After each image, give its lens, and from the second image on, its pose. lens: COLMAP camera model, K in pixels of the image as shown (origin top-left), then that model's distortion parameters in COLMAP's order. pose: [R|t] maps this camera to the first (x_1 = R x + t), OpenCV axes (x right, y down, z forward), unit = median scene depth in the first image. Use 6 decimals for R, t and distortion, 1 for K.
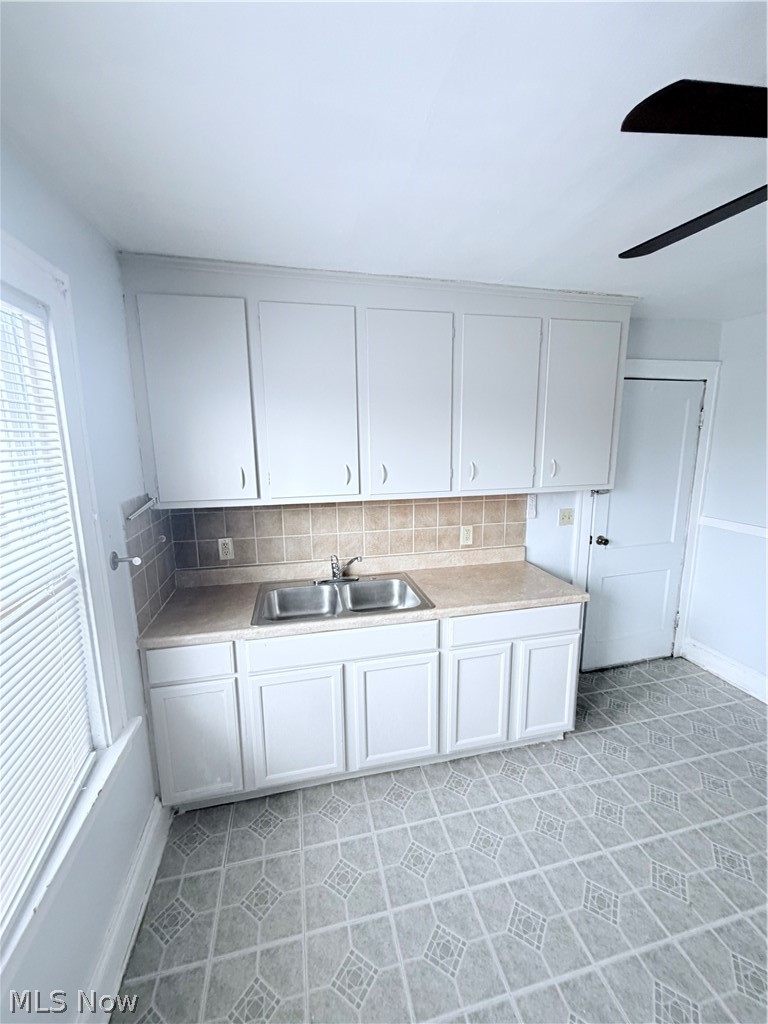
lens RADIAL K [[404.2, 0, 380.7], [0, 404.2, 509.3], [0, 0, 1]] dist [-0.002560, -0.000133]
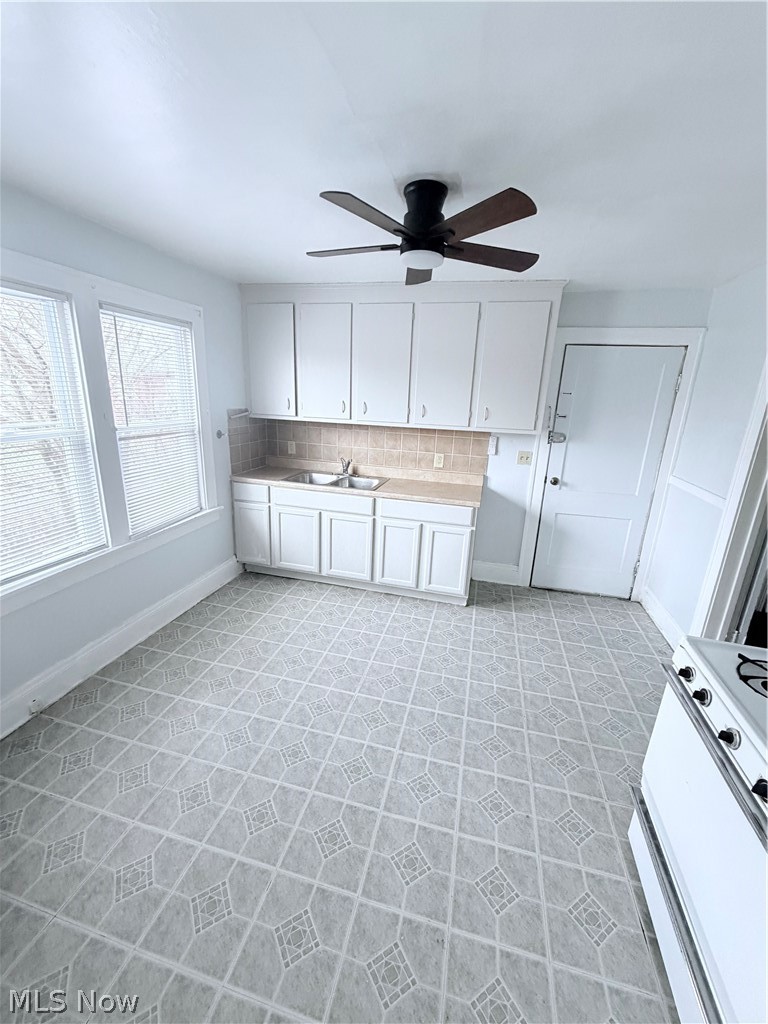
lens RADIAL K [[404.2, 0, 383.2], [0, 404.2, 509.2], [0, 0, 1]] dist [-0.002560, -0.000133]
pose [[0.887494, 0.171998, -0.427516, 0.738512], [-0.129035, 0.983375, 0.127763, 0.084229], [0.442384, -0.058224, 0.894934, -0.391583]]
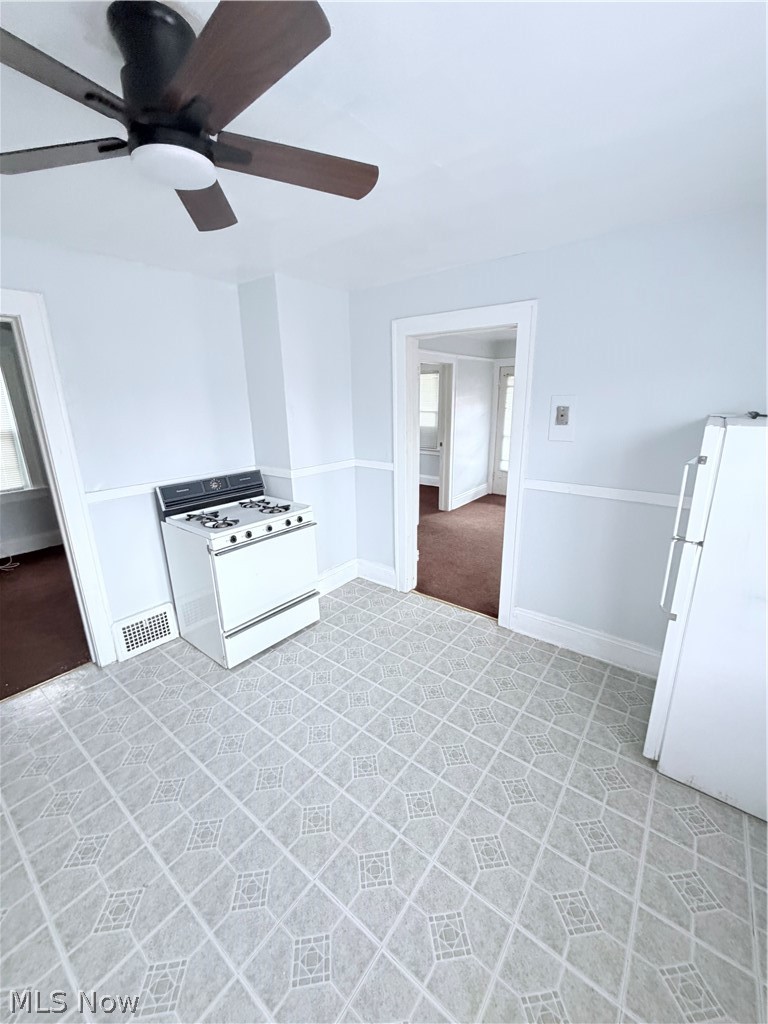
lens RADIAL K [[404.2, 0, 388.6], [0, 404.2, 494.2], [0, 0, 1]] dist [-0.002560, -0.000133]
pose [[-0.636437, -0.167585, 0.752903, -0.210982], [0.159018, 0.926636, 0.340675, -0.156509], [-0.754759, 0.336543, -0.563096, 0.944179]]
